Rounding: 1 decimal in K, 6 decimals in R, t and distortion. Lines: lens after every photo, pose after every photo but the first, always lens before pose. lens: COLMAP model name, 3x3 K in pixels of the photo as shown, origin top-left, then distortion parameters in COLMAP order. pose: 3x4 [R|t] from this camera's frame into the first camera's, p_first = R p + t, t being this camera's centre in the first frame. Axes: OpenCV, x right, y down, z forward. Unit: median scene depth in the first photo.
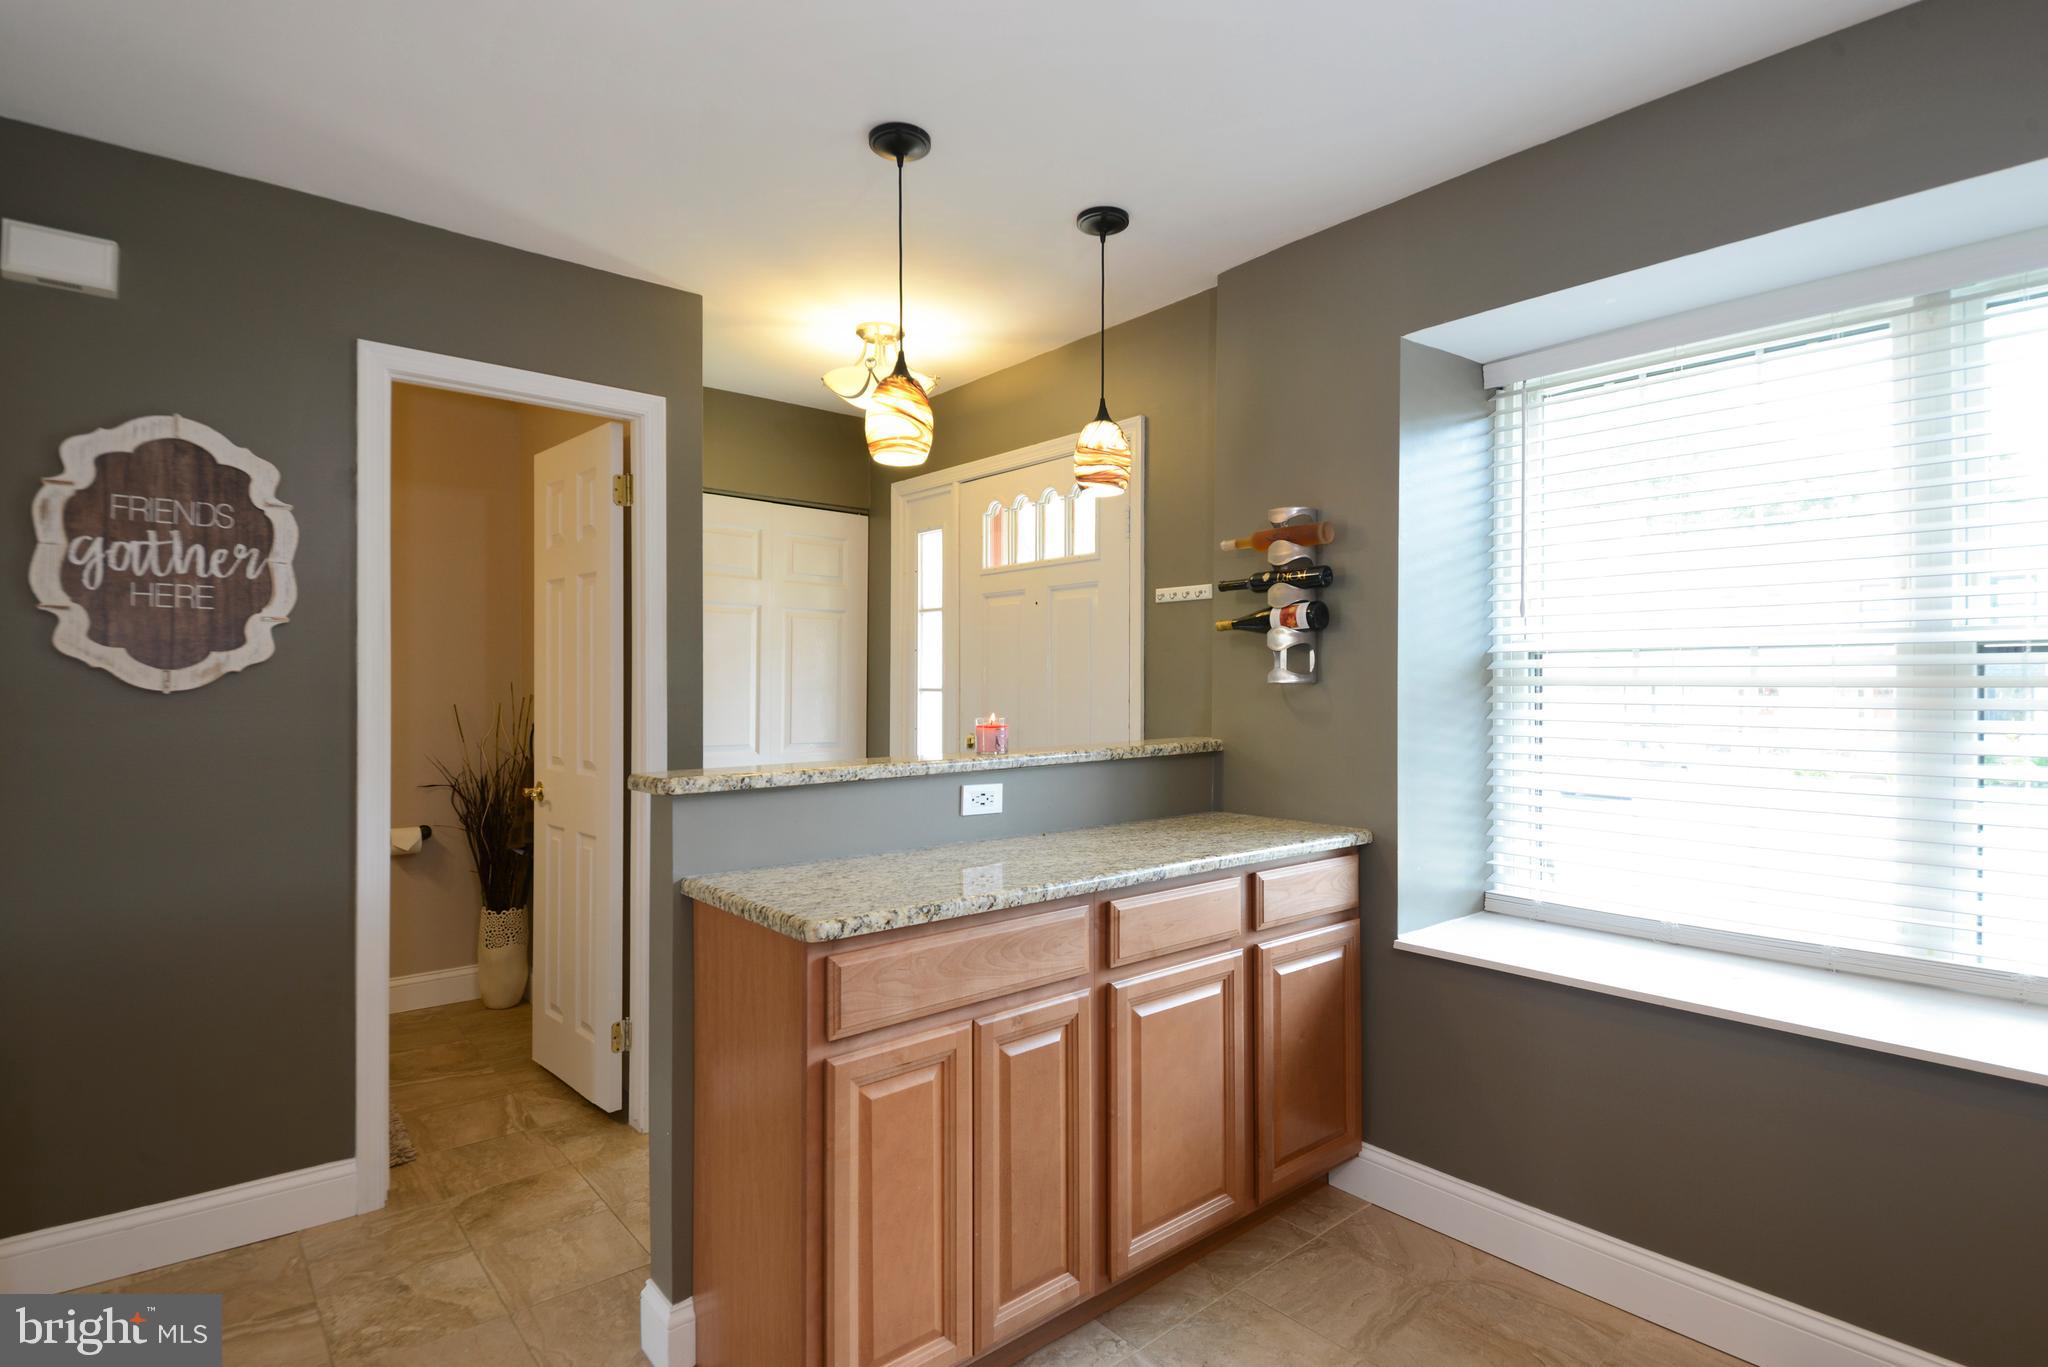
lens RADIAL K [[1001.5, 0, 1025.9], [0, 1001.5, 680.3], [0, 0, 1]] dist [0.029932, -0.021883]
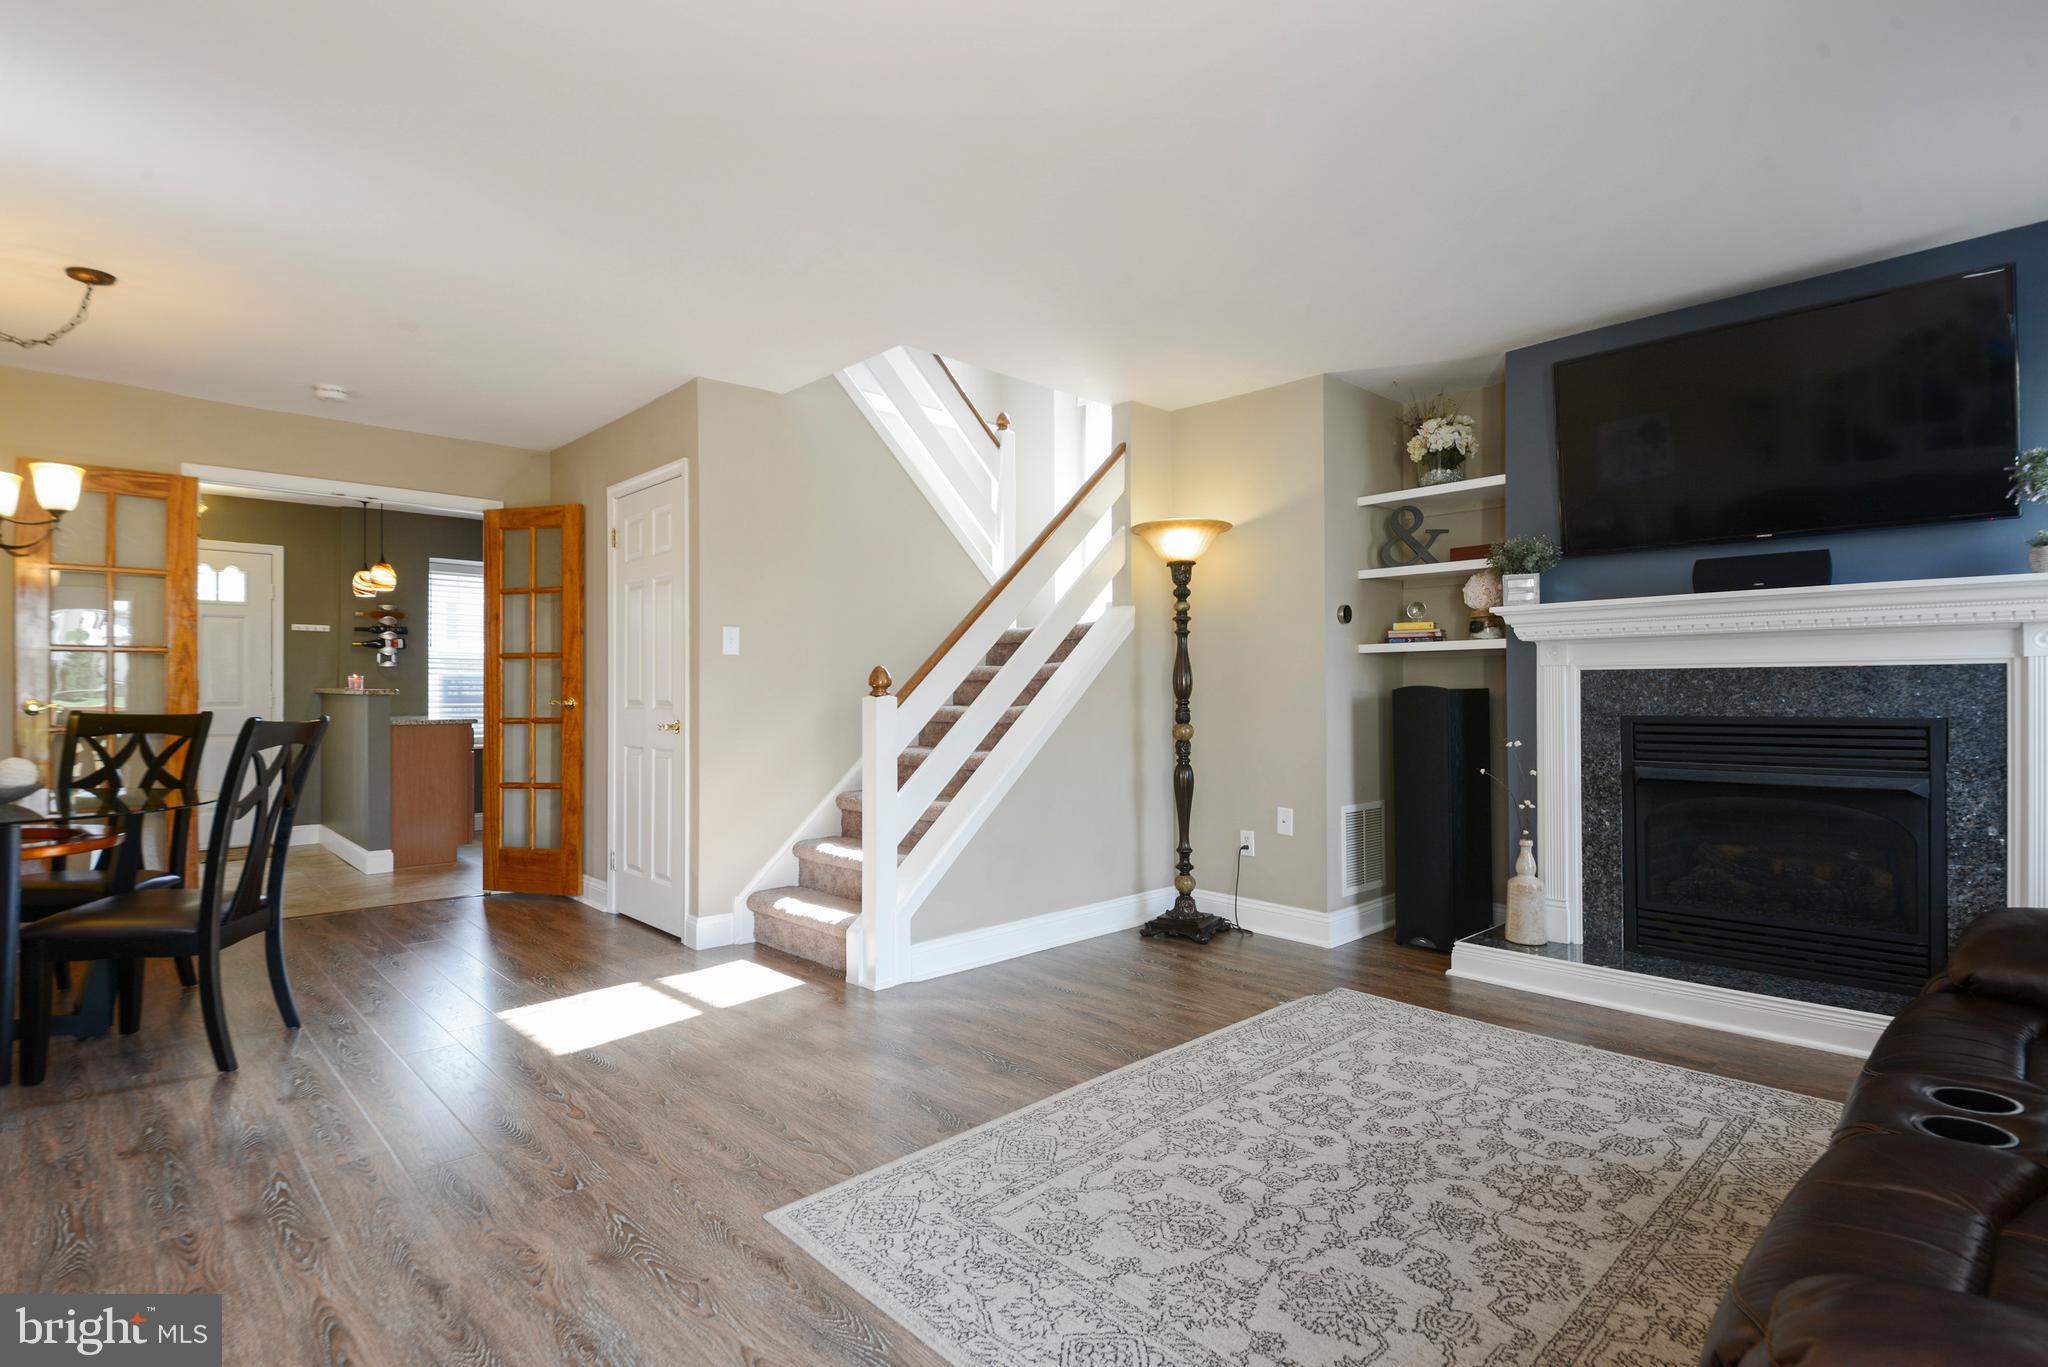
lens RADIAL K [[1001.5, 0, 1014.2], [0, 1001.5, 686.1], [0, 0, 1]] dist [0.029932, -0.021883]
pose [[-0.038477, 0.005289, 0.999245, -3.547553], [-0.001949, 0.999984, -0.005368, 0.093391], [-0.999258, -0.002154, -0.038466, -0.871468]]
